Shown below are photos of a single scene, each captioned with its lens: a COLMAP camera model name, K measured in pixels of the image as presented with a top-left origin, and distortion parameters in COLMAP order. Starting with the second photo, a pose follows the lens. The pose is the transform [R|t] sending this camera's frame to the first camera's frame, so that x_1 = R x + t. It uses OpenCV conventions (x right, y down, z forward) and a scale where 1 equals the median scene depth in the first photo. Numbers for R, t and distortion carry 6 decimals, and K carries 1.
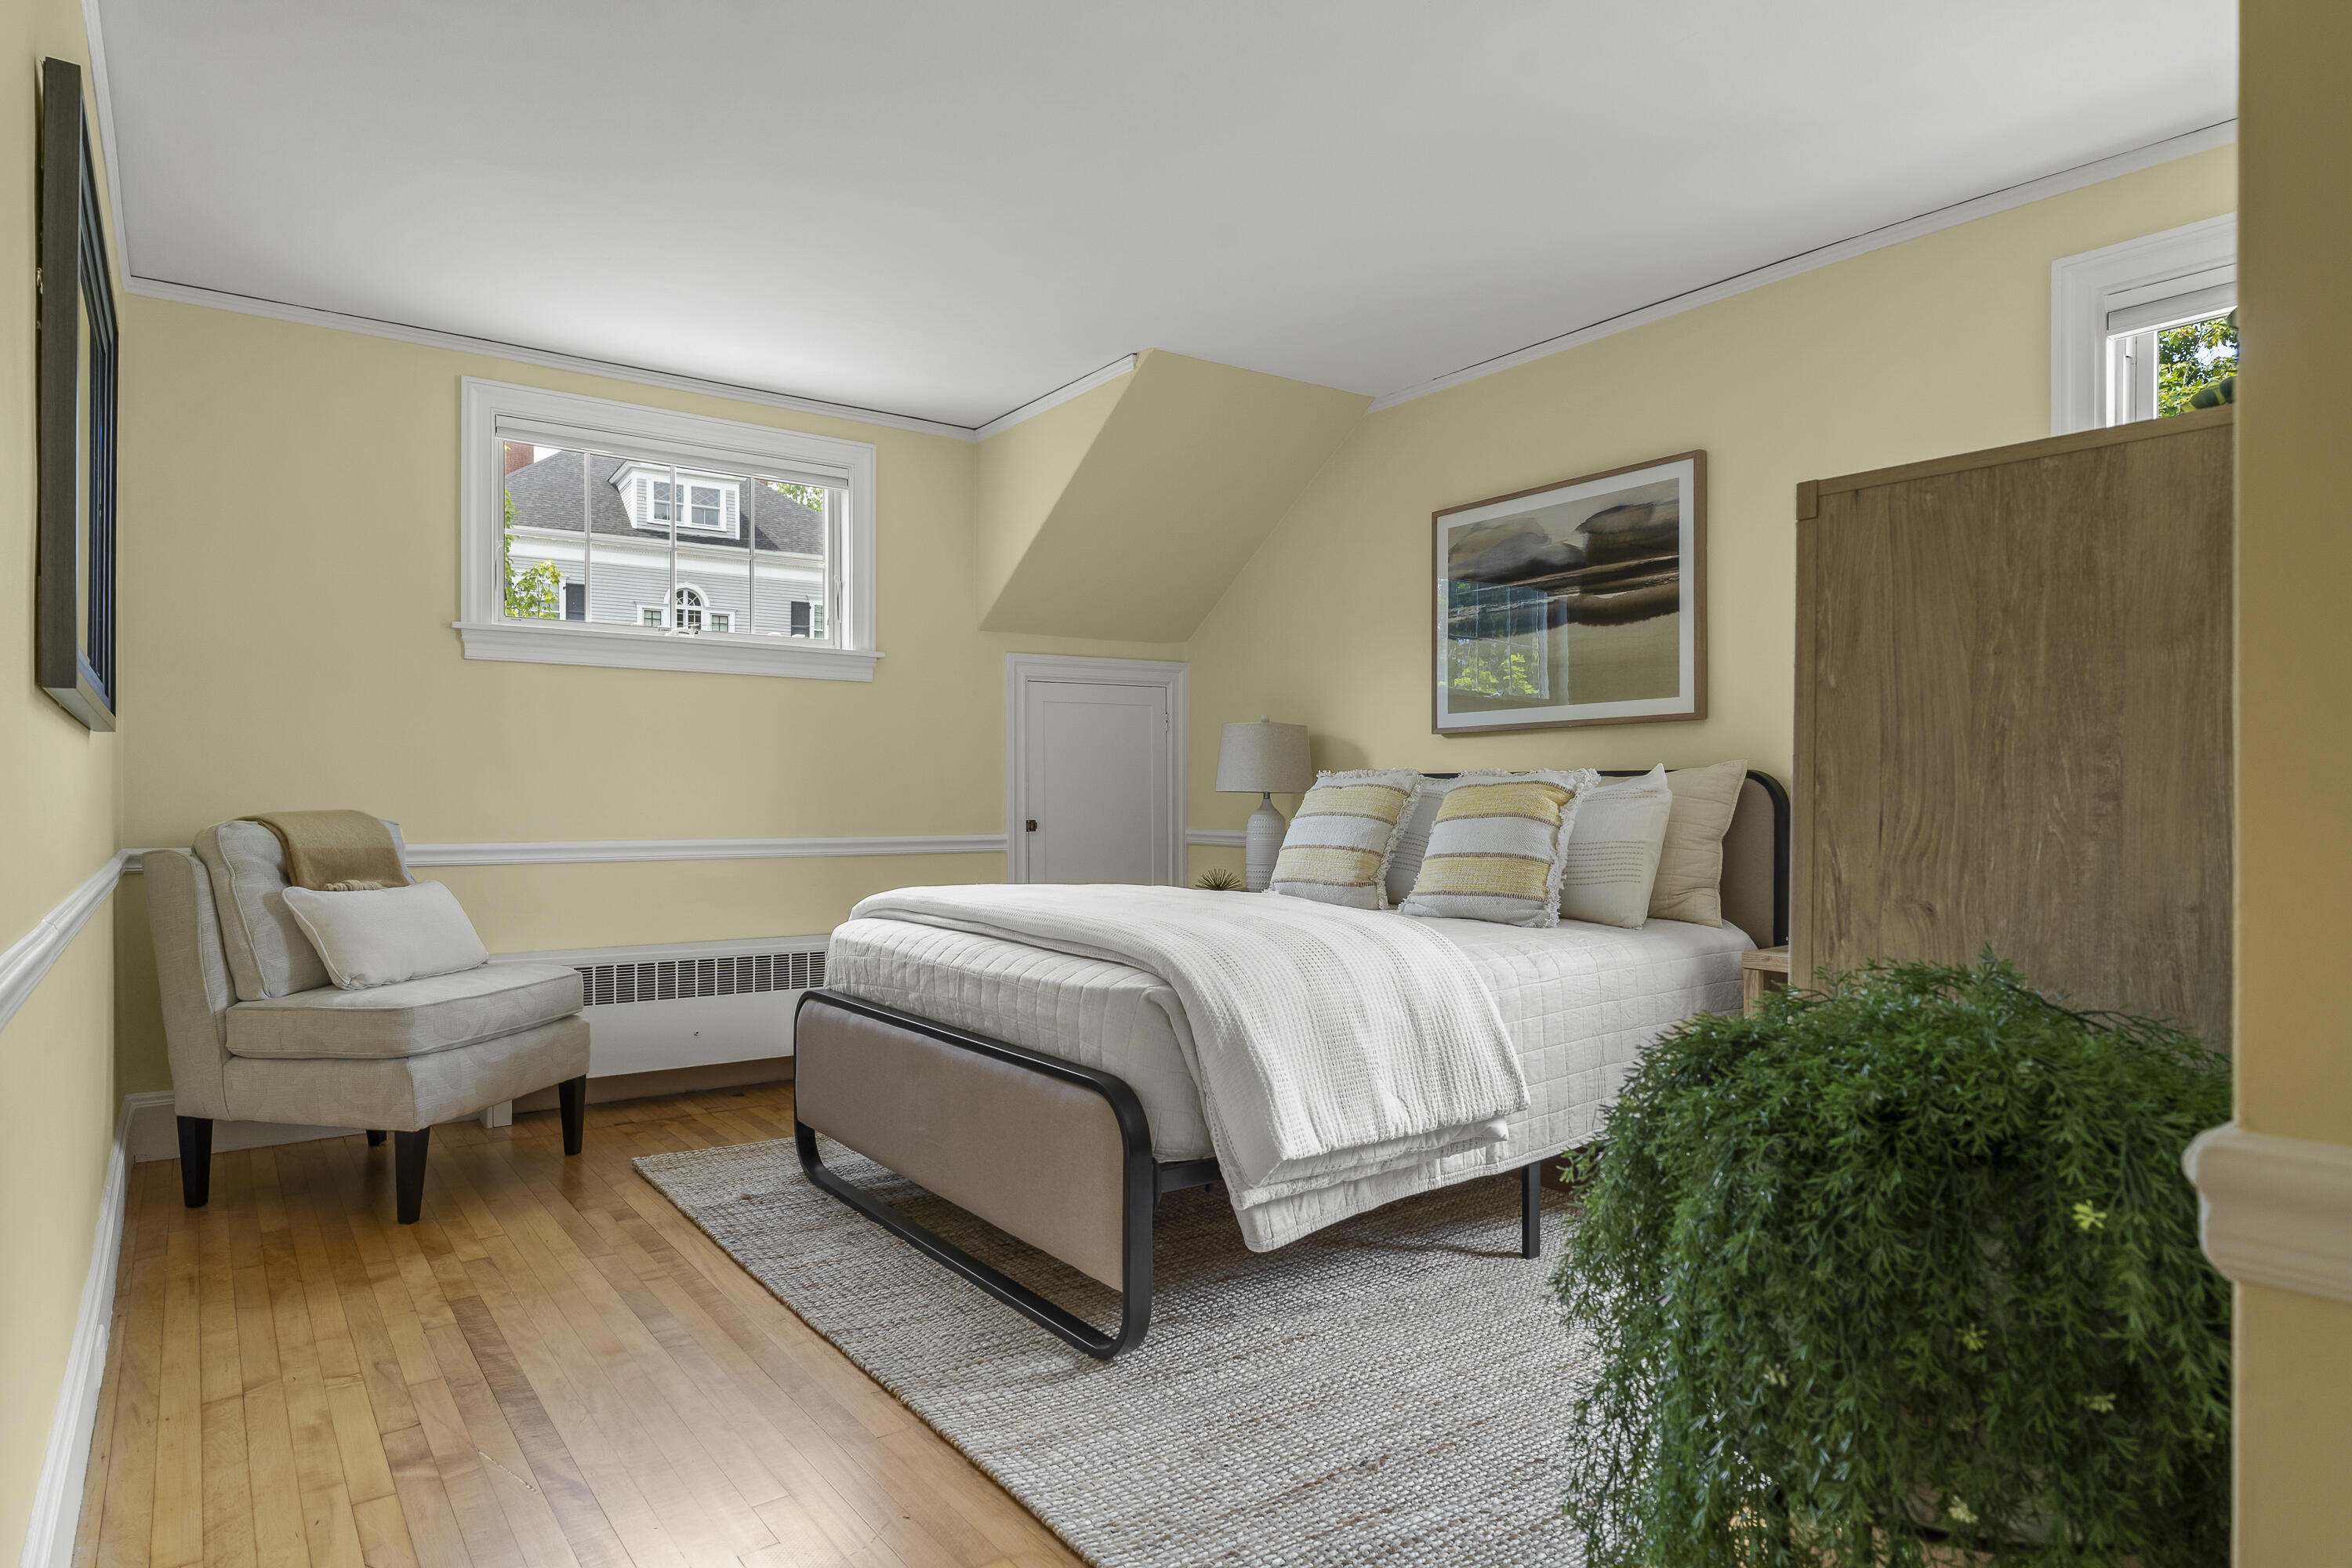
lens RADIAL K [[1352.4, 0, 1175.3], [0, 1352.4, 808.2], [0, 0, 1]] dist [0.004869, 0.000464]
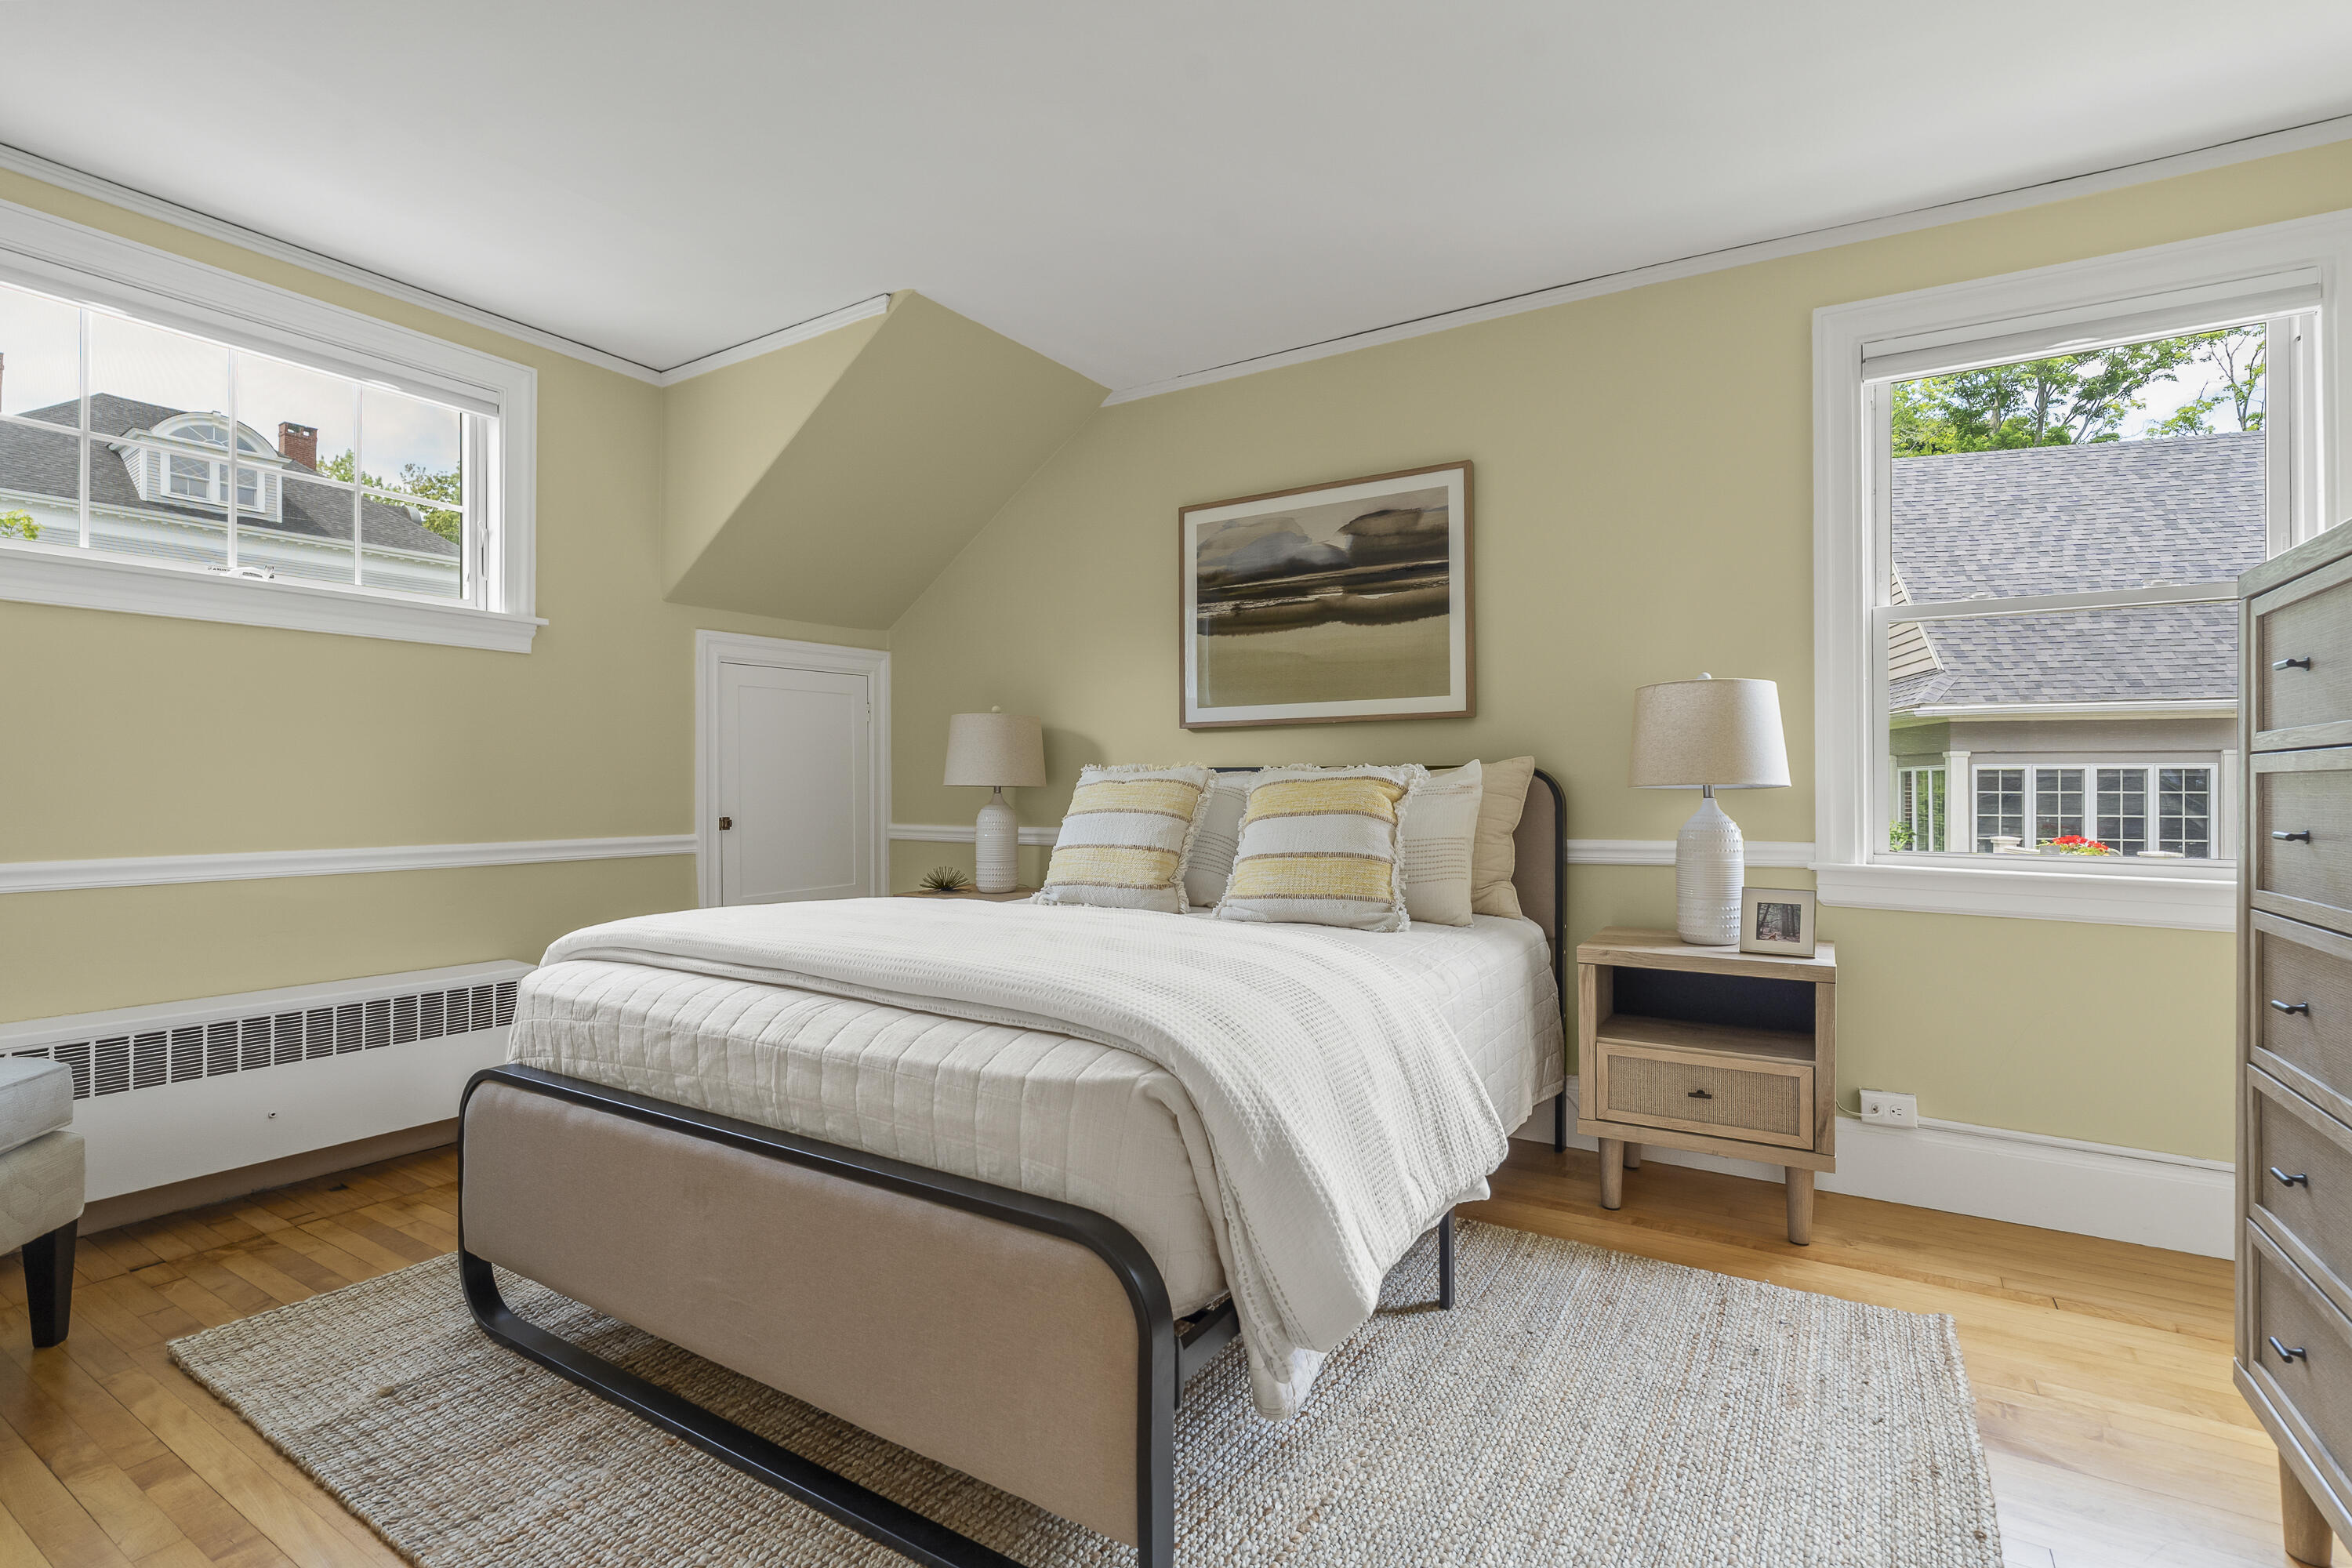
lens RADIAL K [[1086.1, 0, 1176.0], [0, 1086.1, 784.0], [0, 0, 1]] dist [-0.000326, 0.000886]
pose [[0.928033, -0.000645, 0.372497, -0.135537], [0.004214, 0.999953, -0.008767, -0.007940], [-0.372473, 0.009706, 0.927992, 0.306903]]
